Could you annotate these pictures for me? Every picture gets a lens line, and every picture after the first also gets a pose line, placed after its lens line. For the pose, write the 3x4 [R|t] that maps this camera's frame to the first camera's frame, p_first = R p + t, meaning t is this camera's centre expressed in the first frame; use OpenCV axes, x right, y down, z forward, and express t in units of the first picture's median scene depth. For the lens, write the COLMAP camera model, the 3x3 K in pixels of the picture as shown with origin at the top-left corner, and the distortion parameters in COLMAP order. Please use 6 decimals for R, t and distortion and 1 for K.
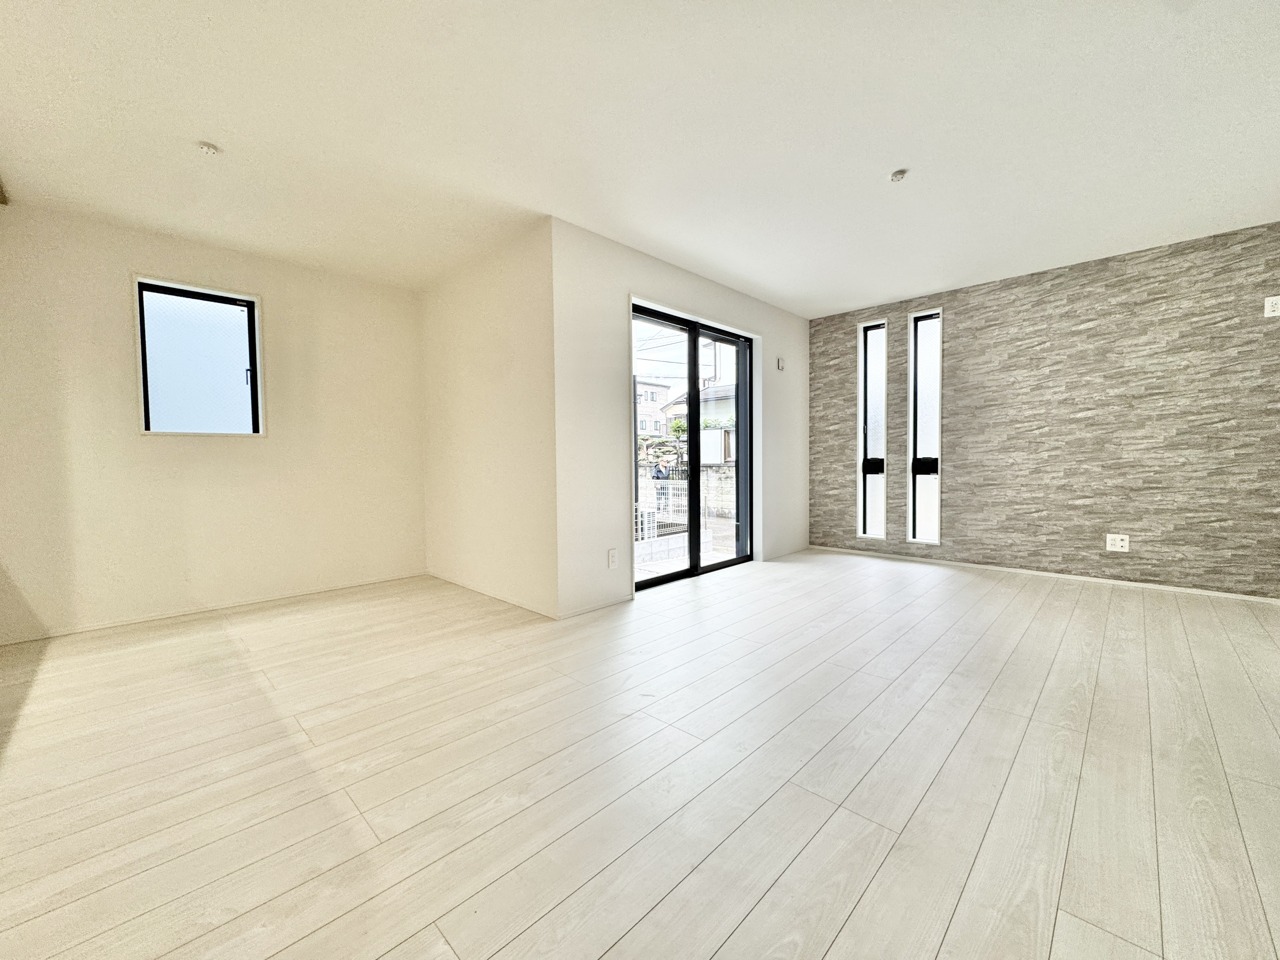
lens RADIAL K [[508.0, 0, 641.9], [0, 508.0, 474.5], [0, 0, 1]] dist [-0.001366, -0.000176]
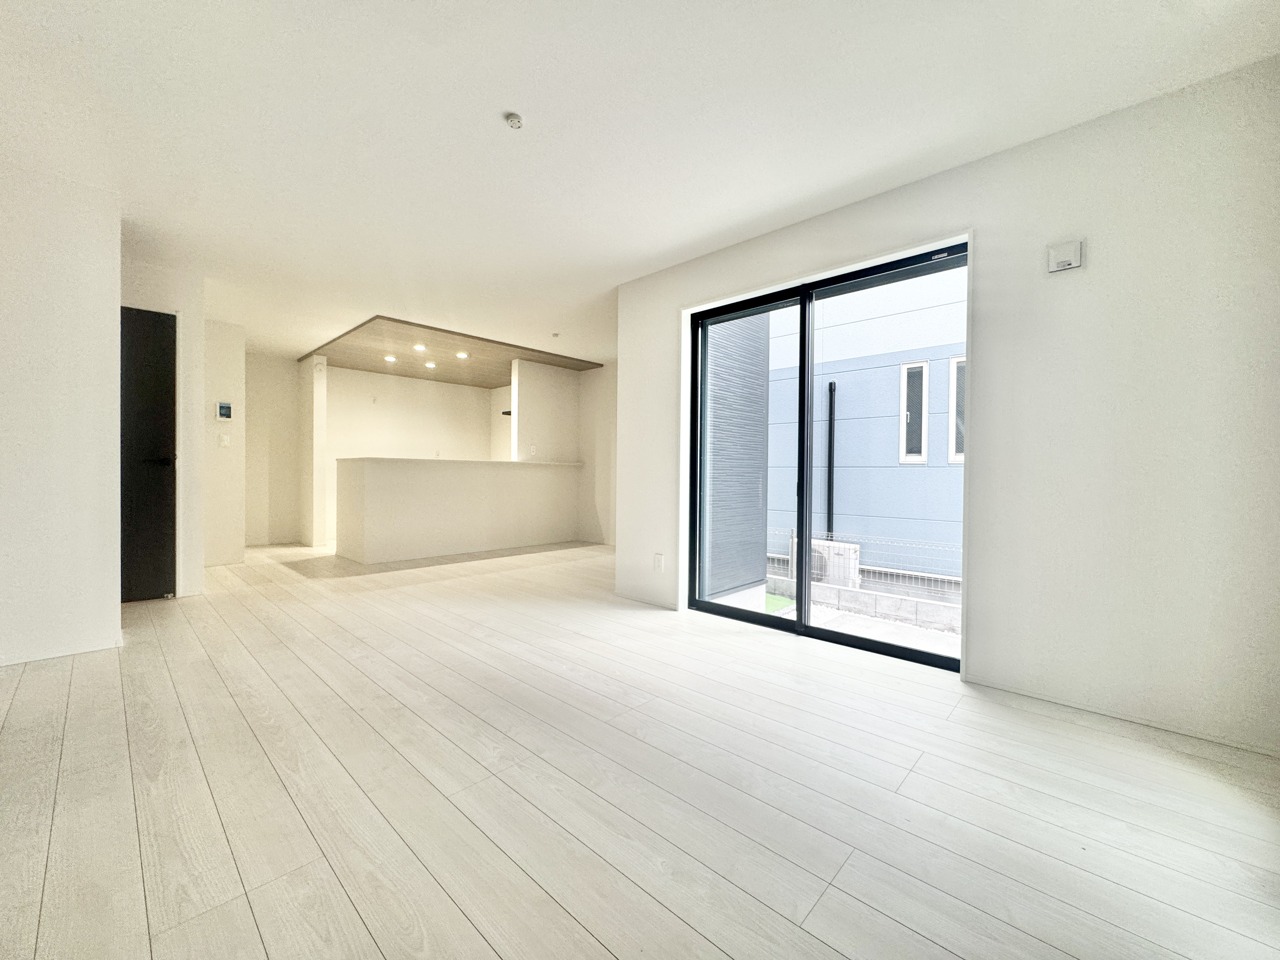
lens RADIAL K [[508.0, 0, 635.8], [0, 508.0, 481.8], [0, 0, 1]] dist [-0.001366, -0.000176]
pose [[0.014047, 0.027776, -0.999515, 1.499040], [-0.045123, 0.998613, 0.027117, -0.051227], [0.998883, 0.044720, 0.015281, 1.368881]]
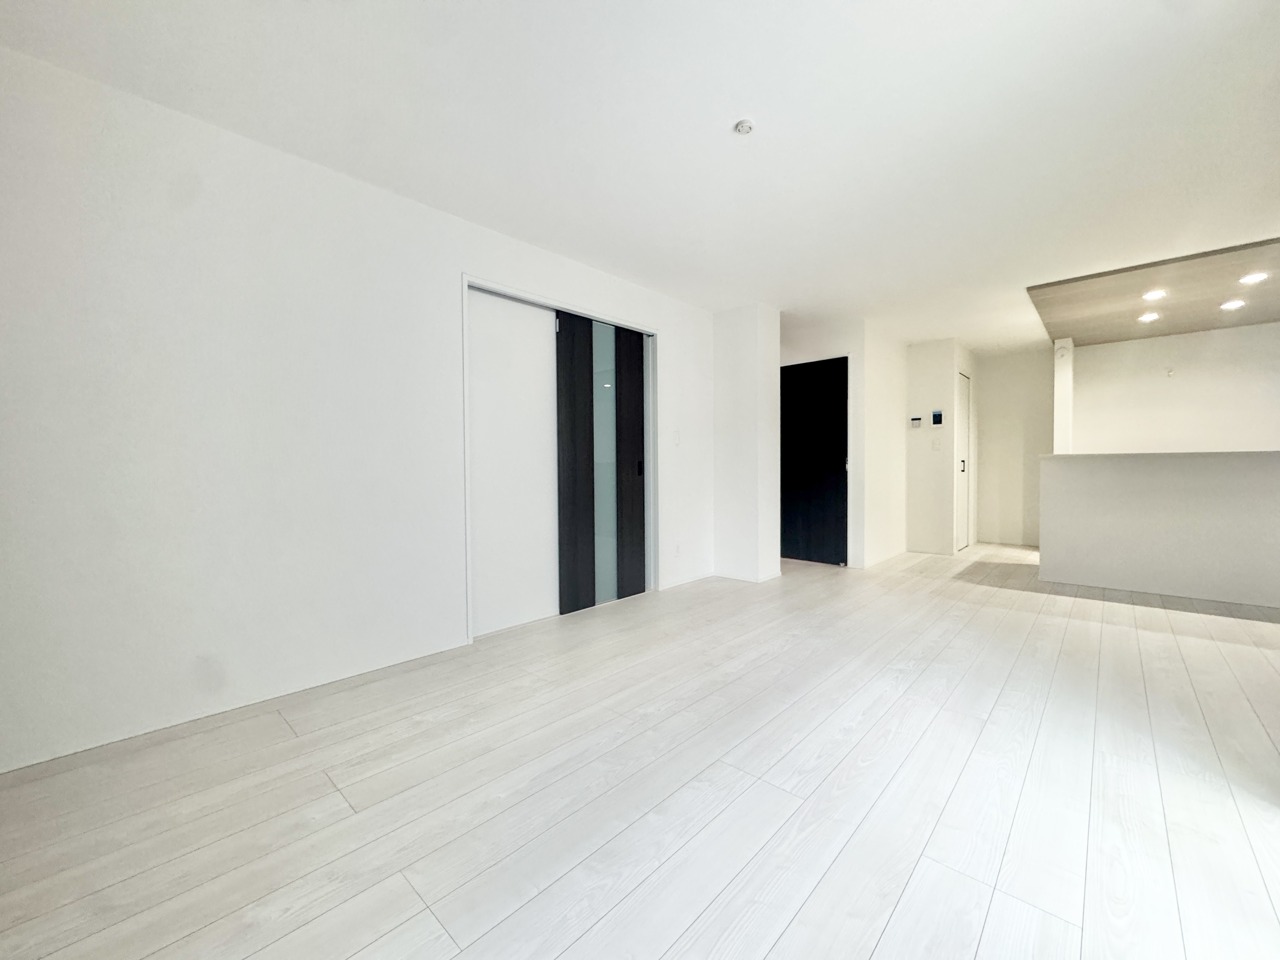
lens RADIAL K [[508.0, 0, 638.5], [0, 508.0, 474.9], [0, 0, 1]] dist [-0.001366, -0.000176]
pose [[-0.999500, 0.018862, -0.025374, 0.796675], [0.017631, 0.998696, 0.047919, -0.086527], [0.026244, 0.047448, -0.998529, 2.075324]]
